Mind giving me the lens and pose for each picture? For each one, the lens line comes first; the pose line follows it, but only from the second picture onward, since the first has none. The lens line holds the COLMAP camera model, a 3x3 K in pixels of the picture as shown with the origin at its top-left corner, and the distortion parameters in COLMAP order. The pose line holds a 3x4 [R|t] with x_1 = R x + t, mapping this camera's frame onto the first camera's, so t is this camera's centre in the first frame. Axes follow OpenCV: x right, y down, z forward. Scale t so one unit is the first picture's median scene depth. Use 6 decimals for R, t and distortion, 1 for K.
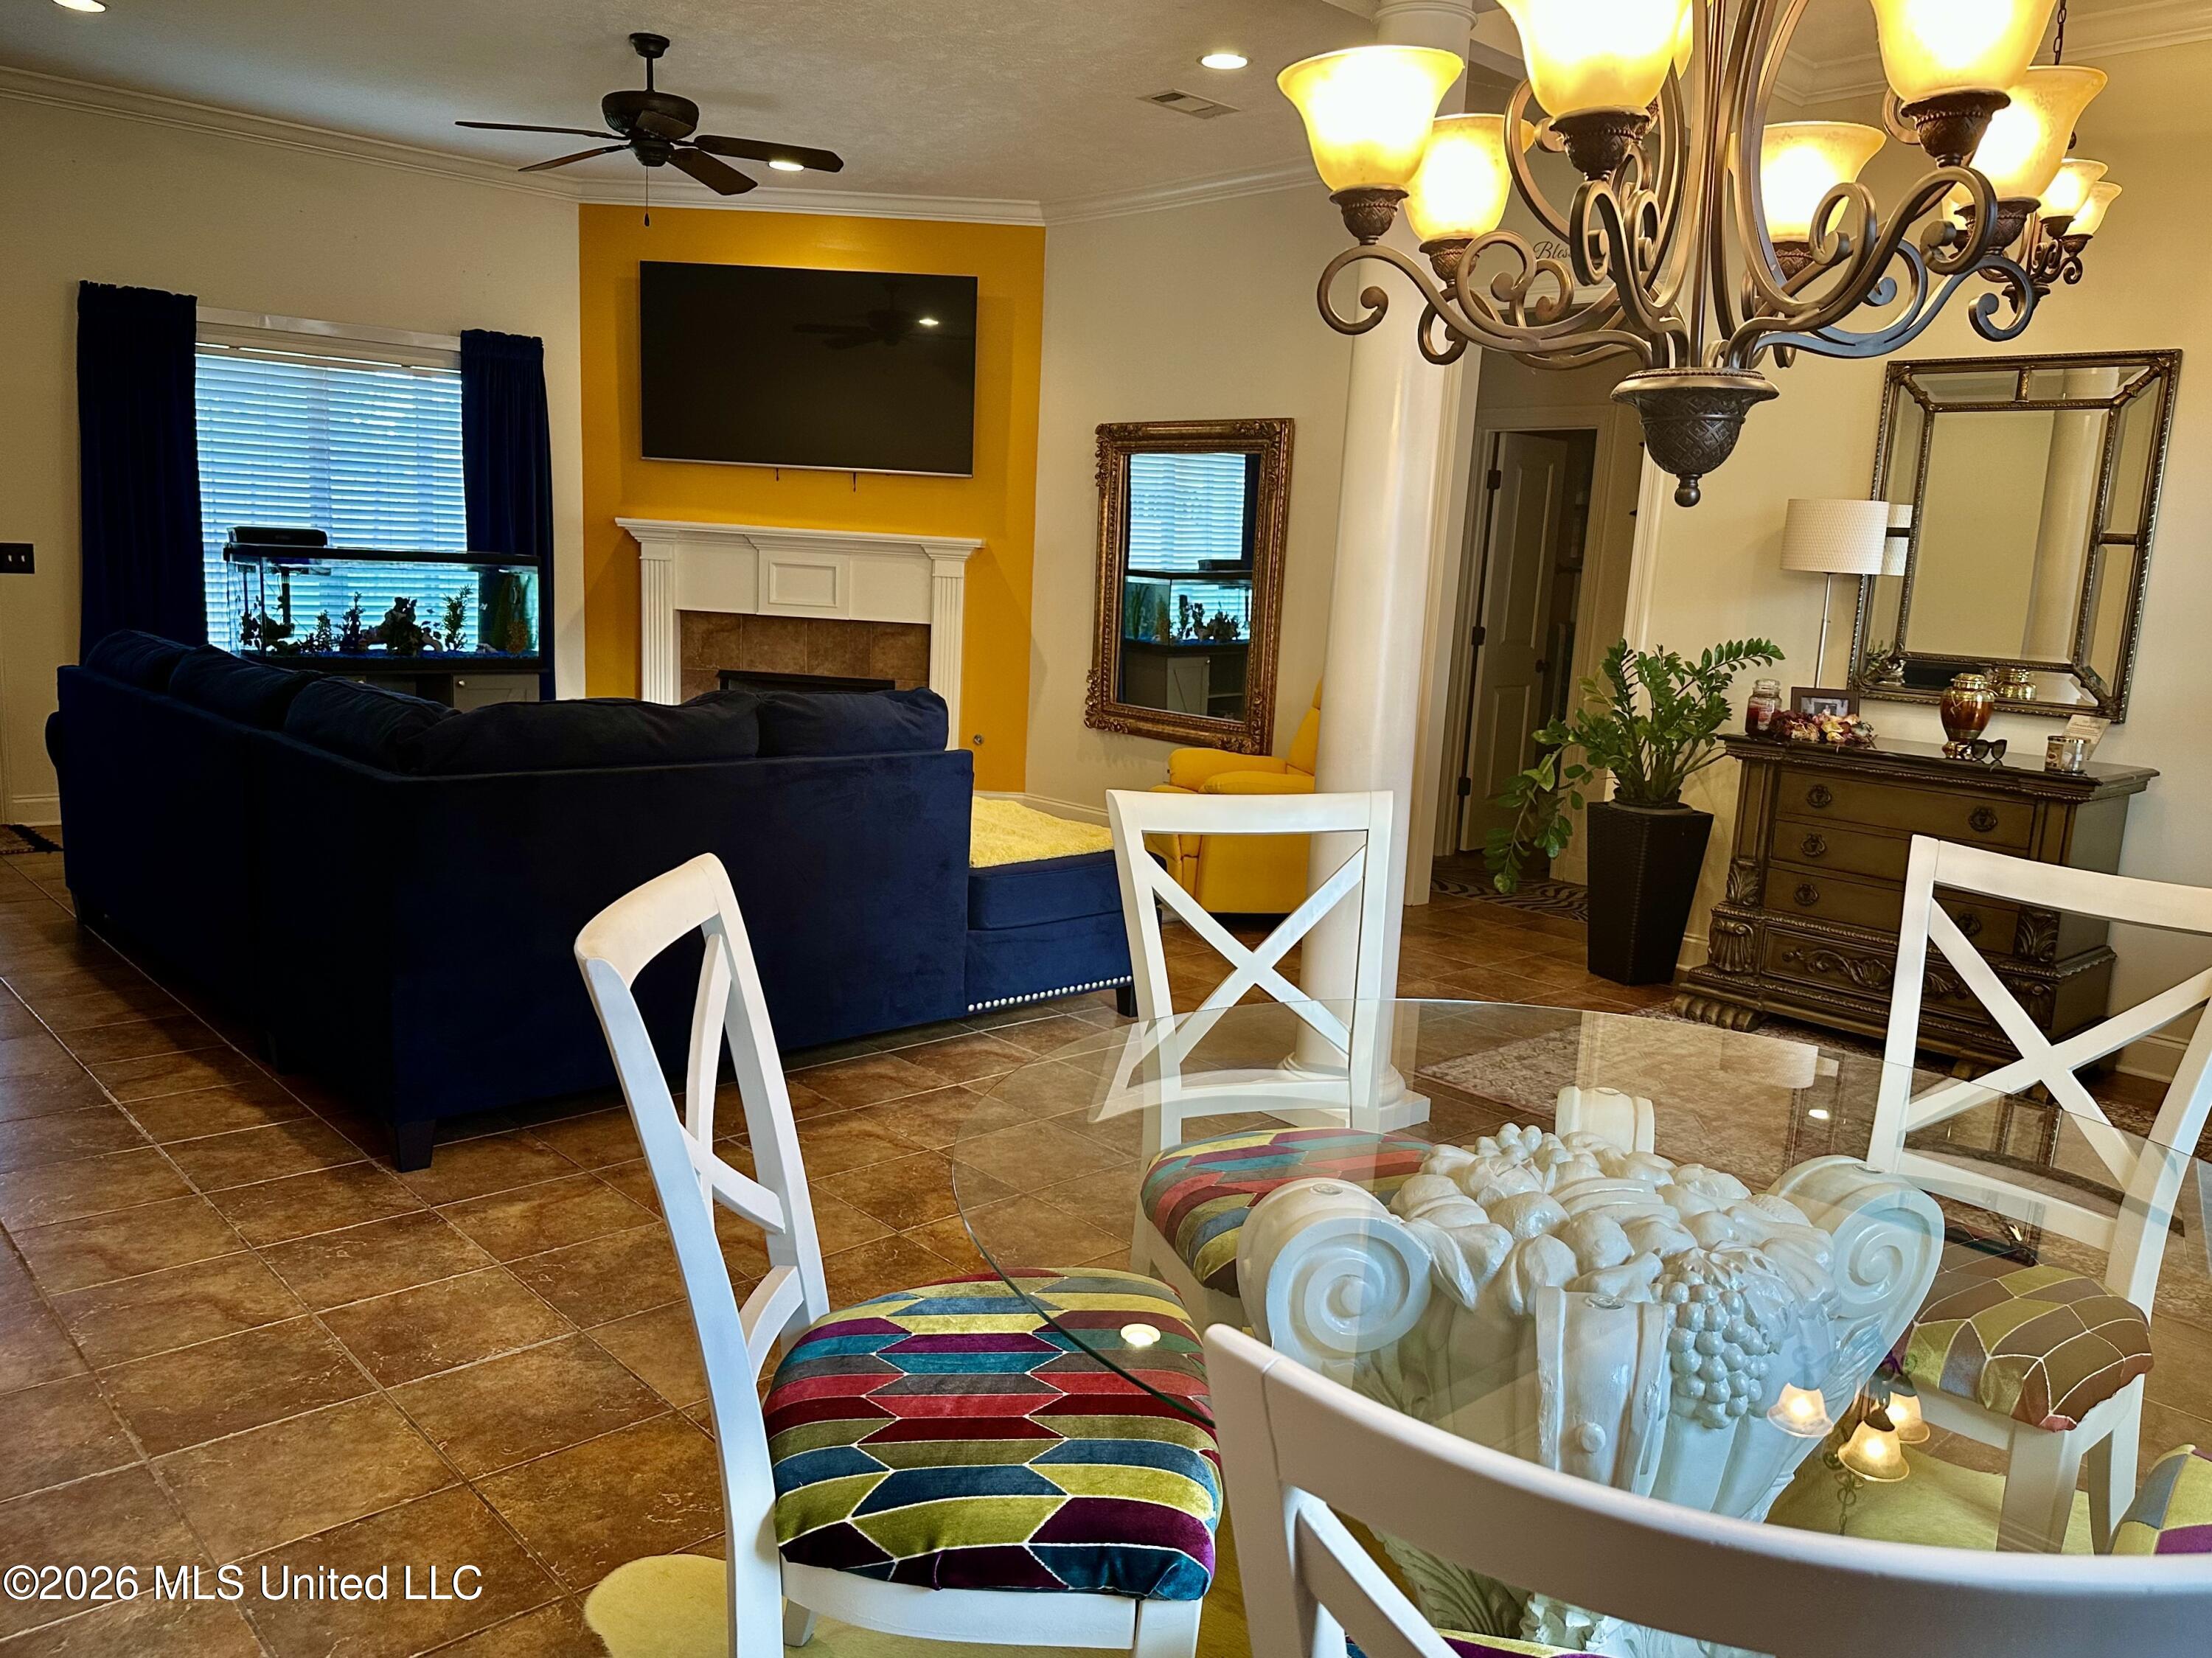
lens RADIAL K [[1634.4, 0, 1112.0], [0, 1634.4, 843.4], [0, 0, 1]] dist [-0.003325, -0.031745]
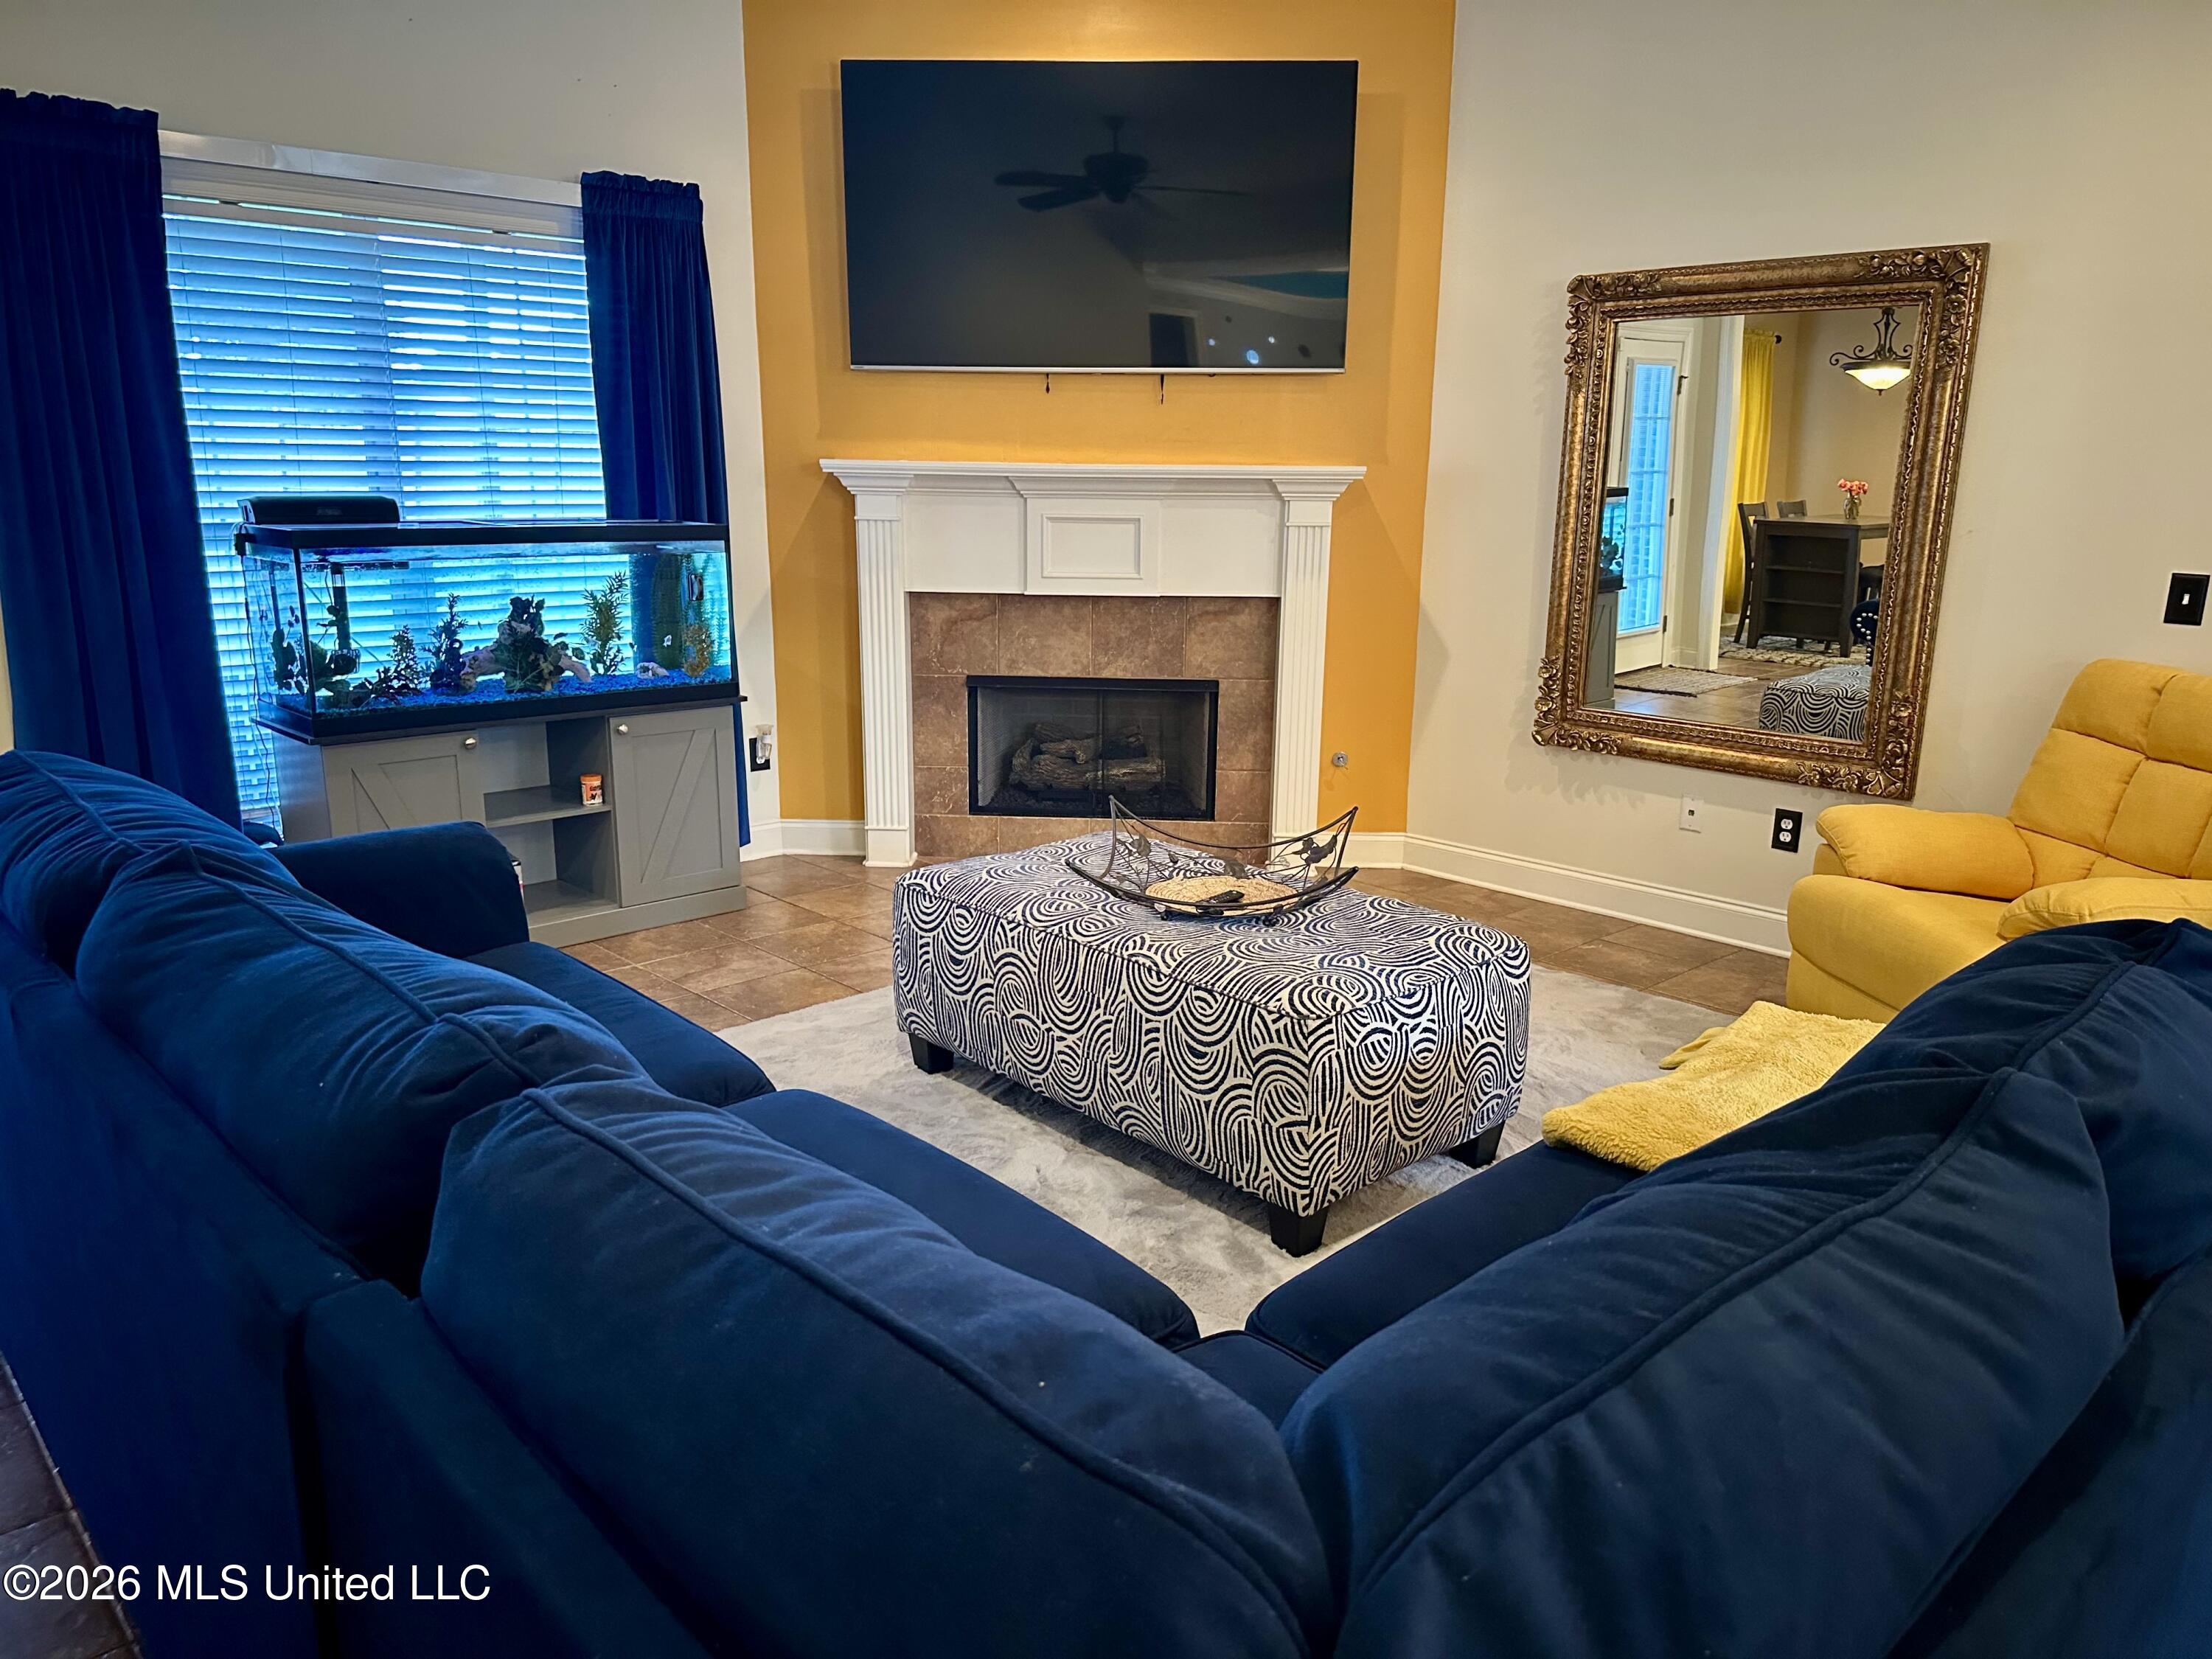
lens RADIAL K [[1557.2, 0, 1100.3], [0, 1557.2, 841.4], [0, 0, 1]] dist [0.032387, -0.053863]
pose [[0.999098, -0.040740, -0.011978, -0.196580], [0.041332, 0.997674, 0.054207, -0.076270], [0.009742, -0.054653, 0.998458, 0.368821]]
